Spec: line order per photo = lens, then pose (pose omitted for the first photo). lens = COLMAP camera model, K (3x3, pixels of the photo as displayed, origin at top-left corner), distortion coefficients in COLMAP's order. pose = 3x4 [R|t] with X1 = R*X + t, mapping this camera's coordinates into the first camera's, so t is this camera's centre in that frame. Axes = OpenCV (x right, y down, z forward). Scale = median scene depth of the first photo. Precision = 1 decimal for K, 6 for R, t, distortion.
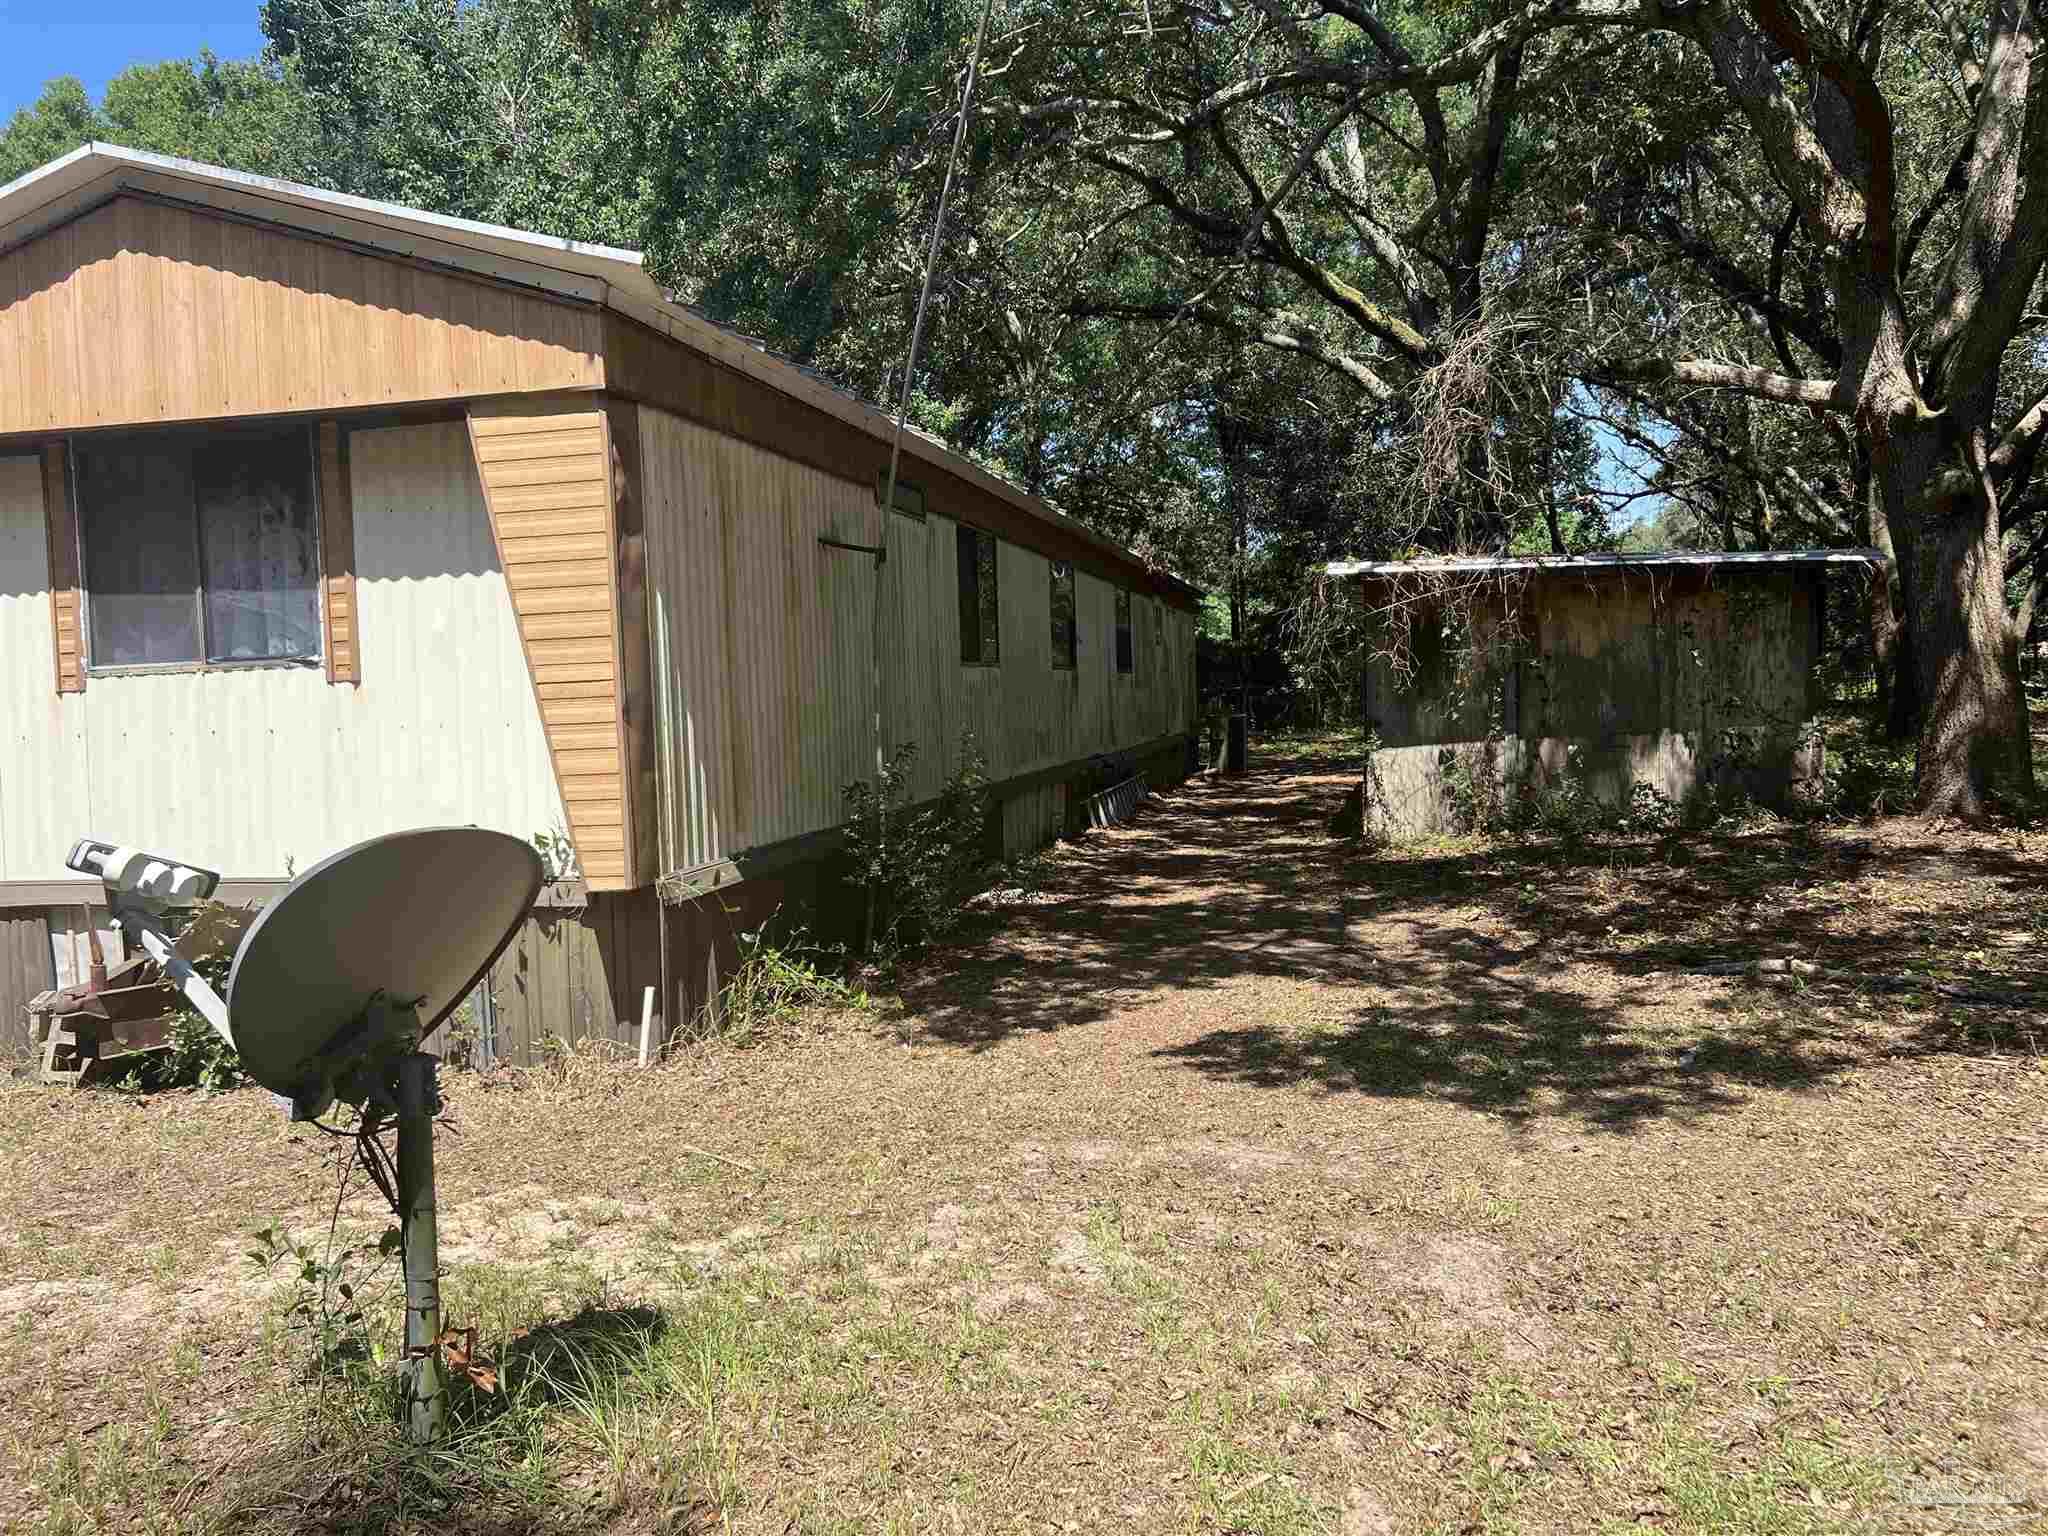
lens RADIAL K [[1534.4, 0, 1034.7], [0, 1534.4, 762.3], [0, 0, 1]] dist [0.059660, -0.065475]
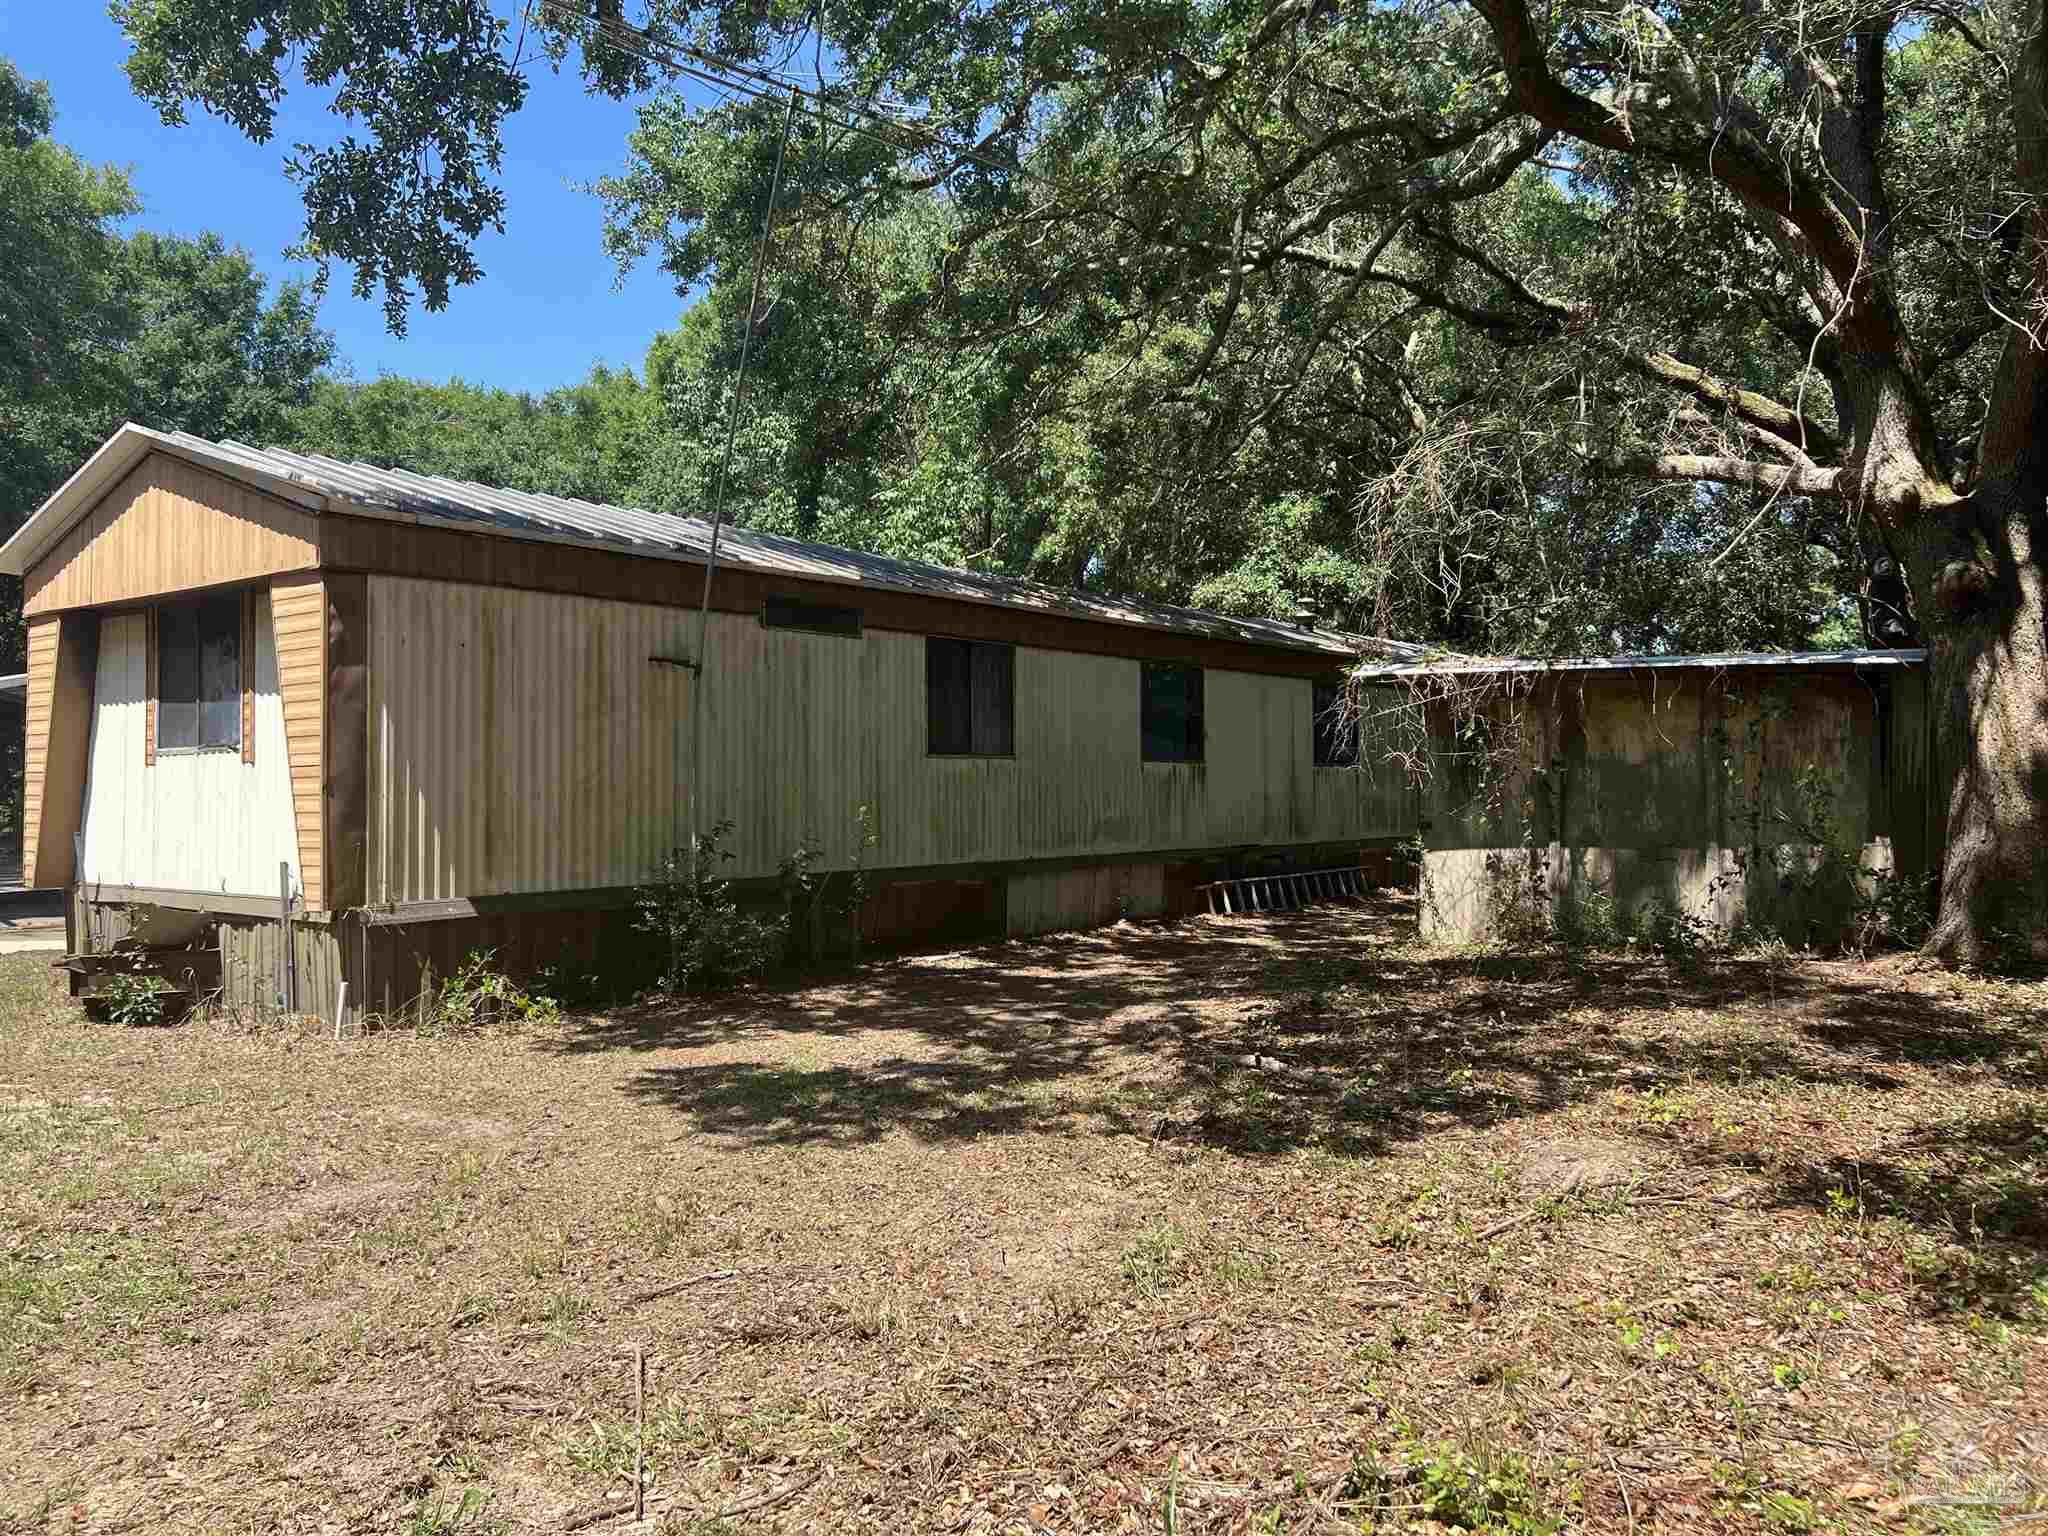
lens RADIAL K [[1534.4, 0, 1014.6], [0, 1534.4, 754.5], [0, 0, 1]] dist [0.059660, -0.065475]
pose [[0.902371, 0.020890, -0.430453, 0.476205], [-0.046020, 0.997784, -0.048050, -0.012082], [0.428496, 0.063168, 0.901333, -0.016106]]
